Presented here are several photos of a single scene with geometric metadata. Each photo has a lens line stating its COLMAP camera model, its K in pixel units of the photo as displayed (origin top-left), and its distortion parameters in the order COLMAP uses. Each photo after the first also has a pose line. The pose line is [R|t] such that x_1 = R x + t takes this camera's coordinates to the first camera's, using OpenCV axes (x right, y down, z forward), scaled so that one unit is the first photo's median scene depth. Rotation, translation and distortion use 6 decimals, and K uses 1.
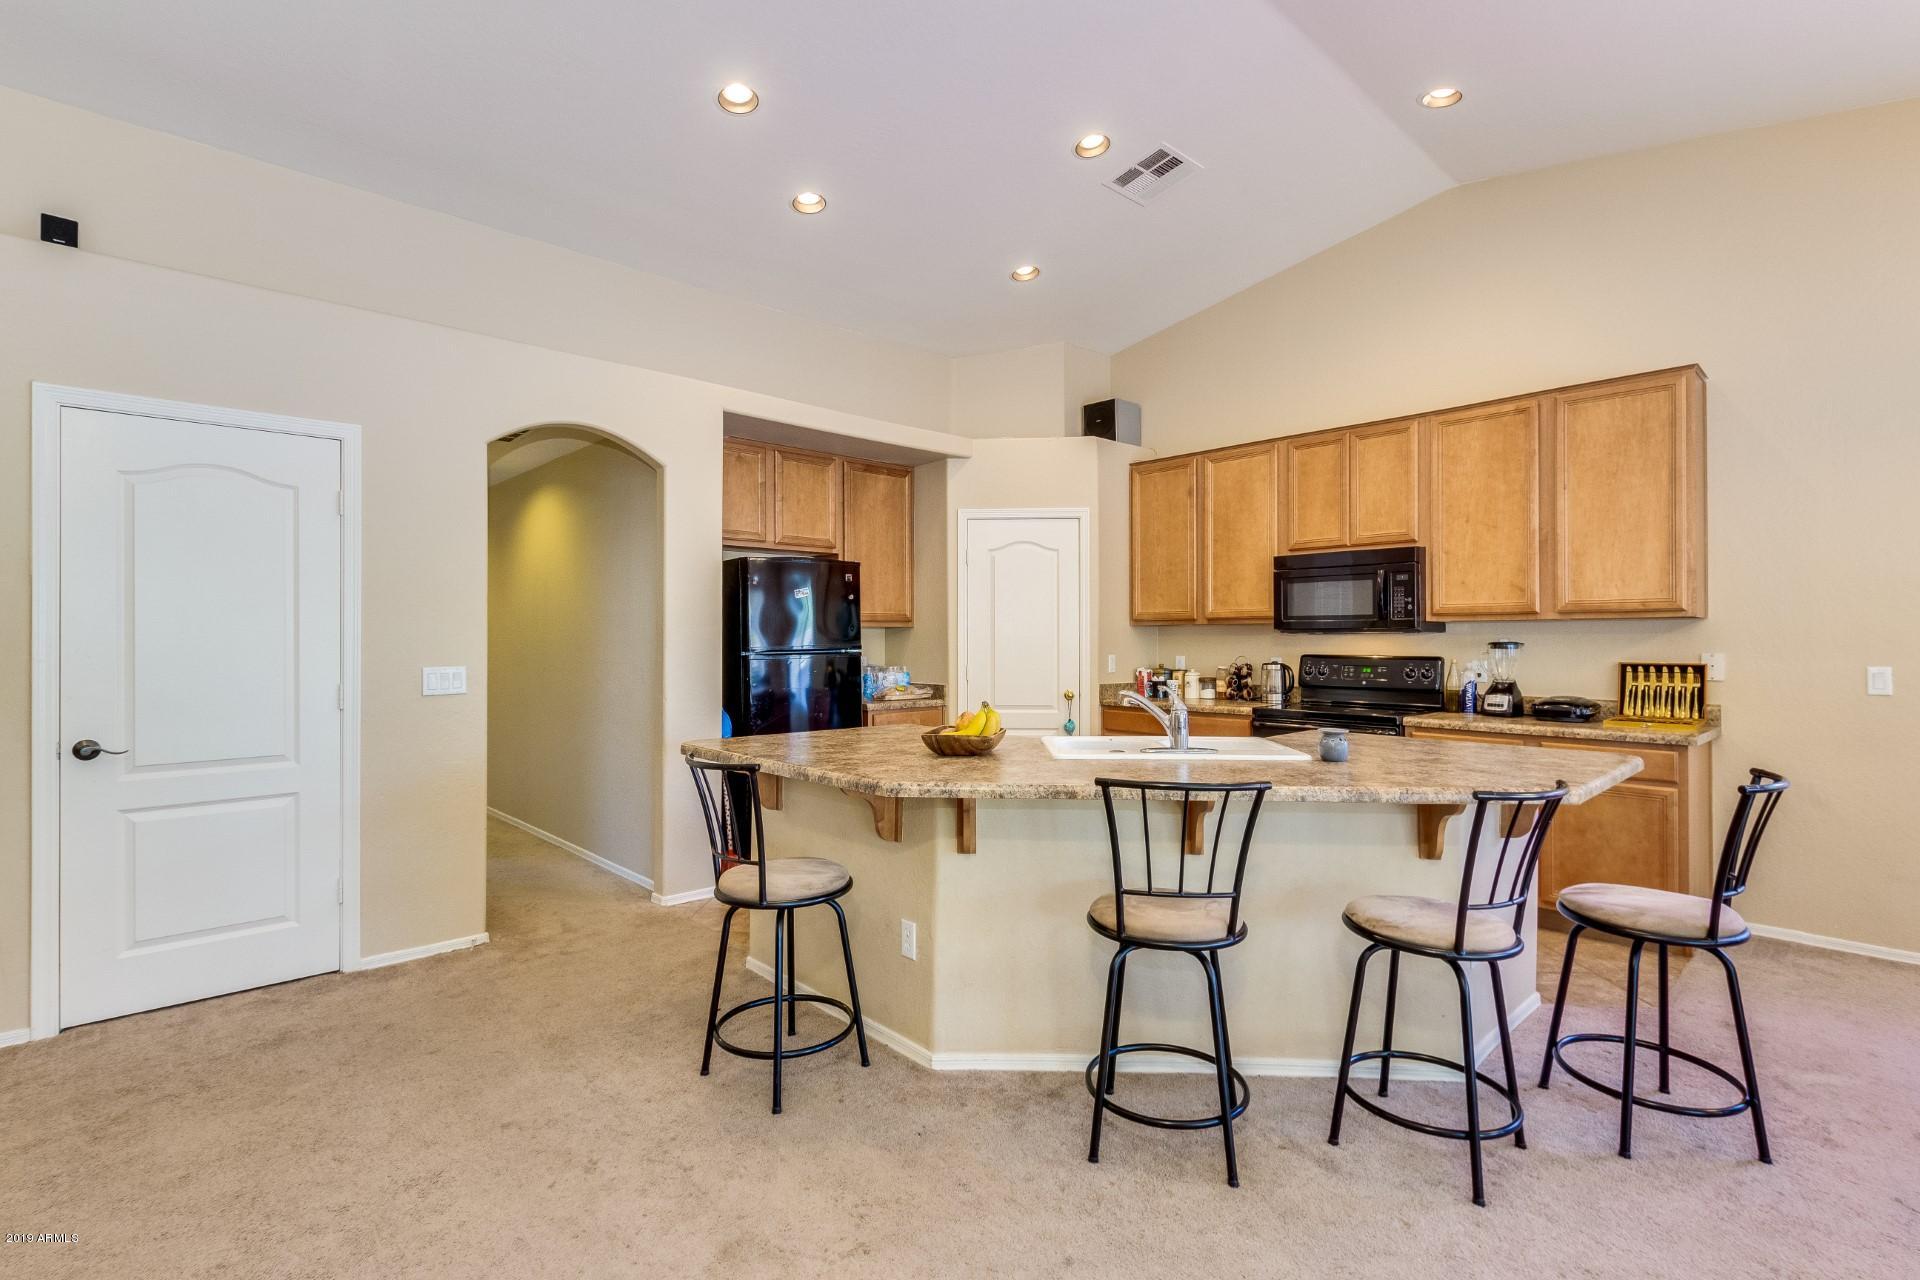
lens RADIAL K [[882.0, 0, 950.8], [0, 882.0, 632.7], [0, 0, 1]] dist [0.004041, -0.001113]
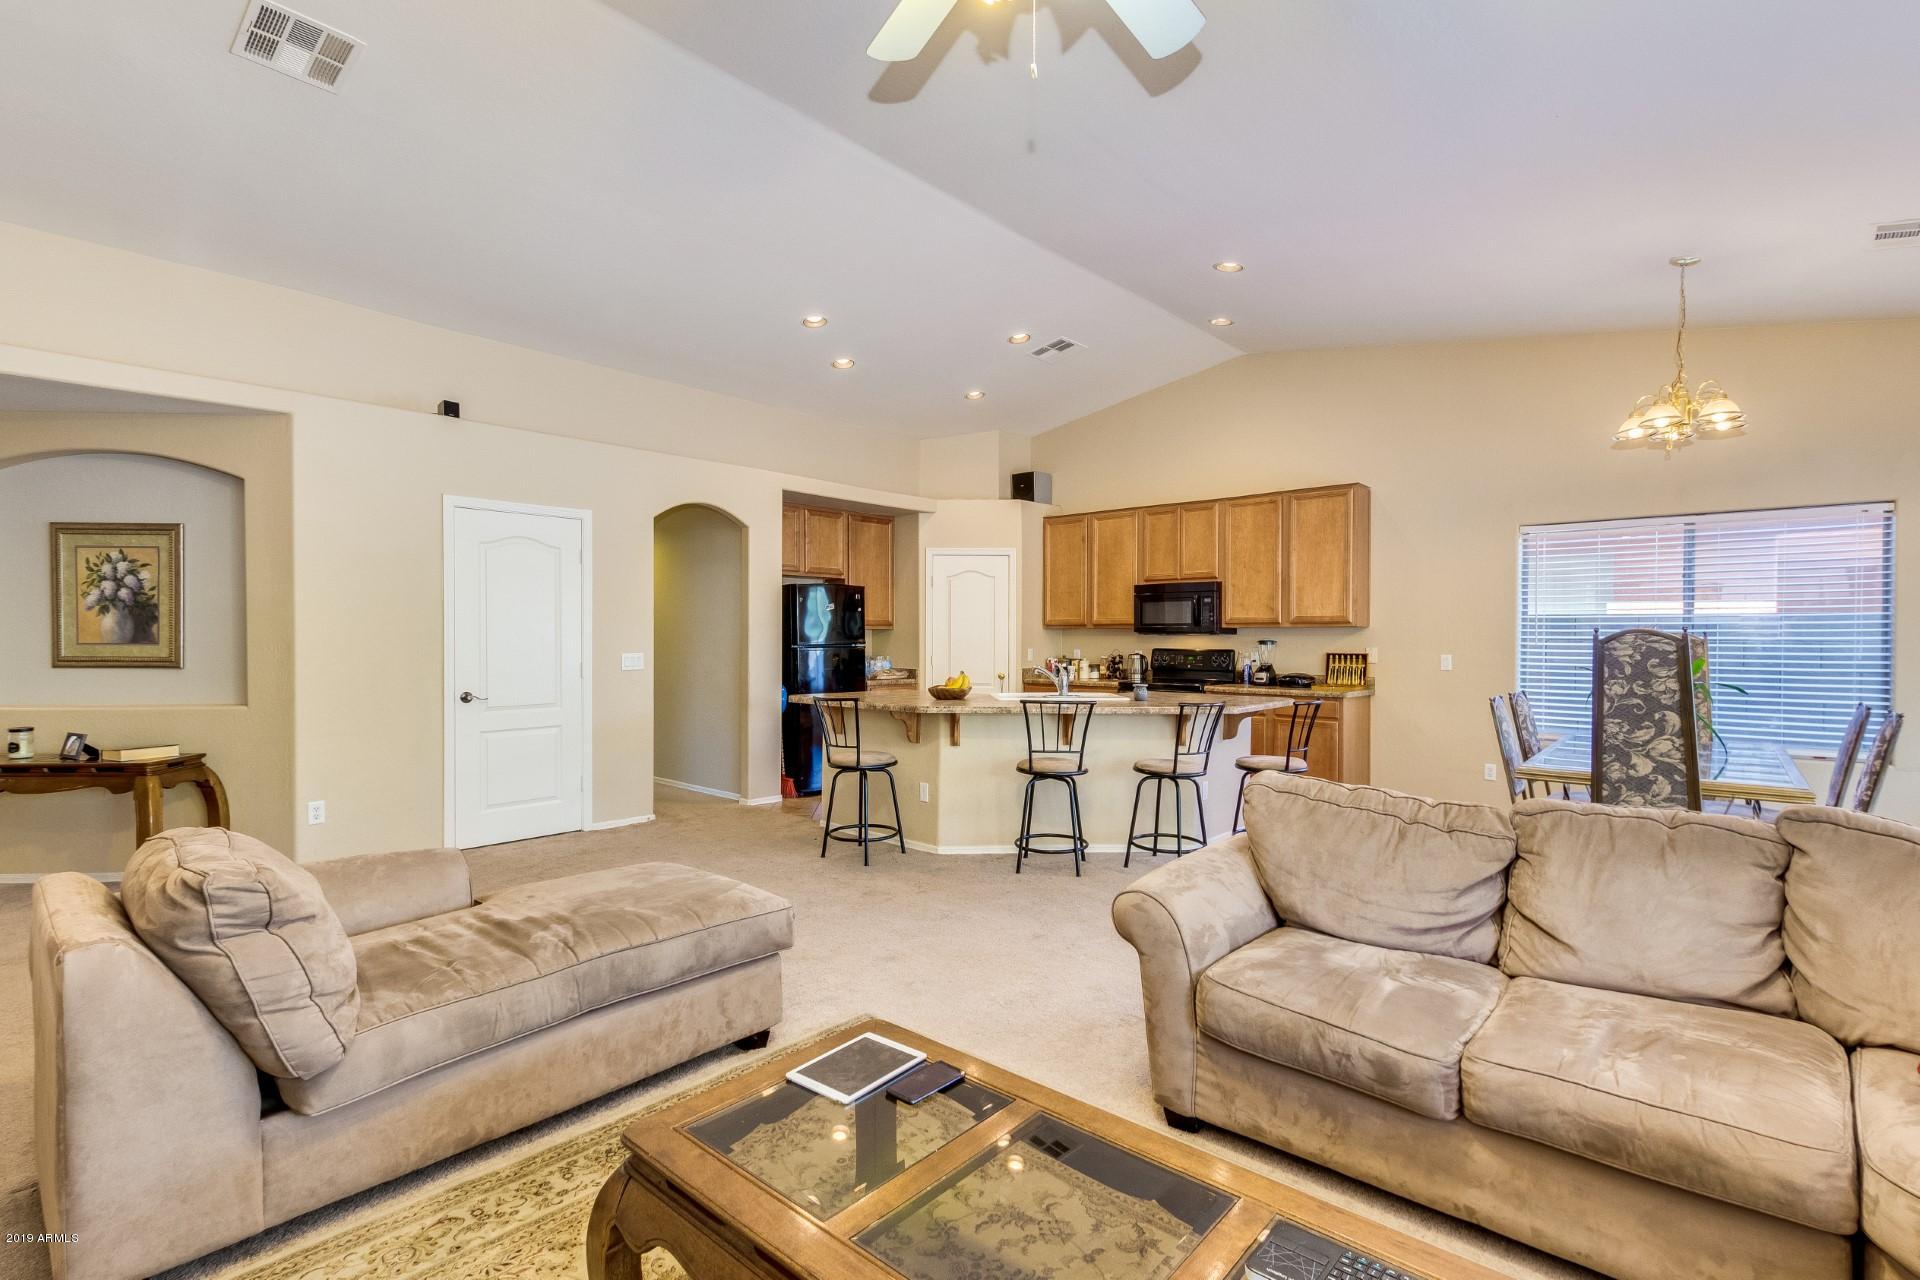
lens RADIAL K [[882.0, 0, 958.7], [0, 882.0, 642.1], [0, 0, 1]] dist [0.004041, -0.001113]
pose [[0.995562, 0.002773, 0.094069, -0.101213], [-0.003950, 0.999916, 0.012334, -0.004611], [-0.094027, -0.012651, 0.995489, -0.608479]]
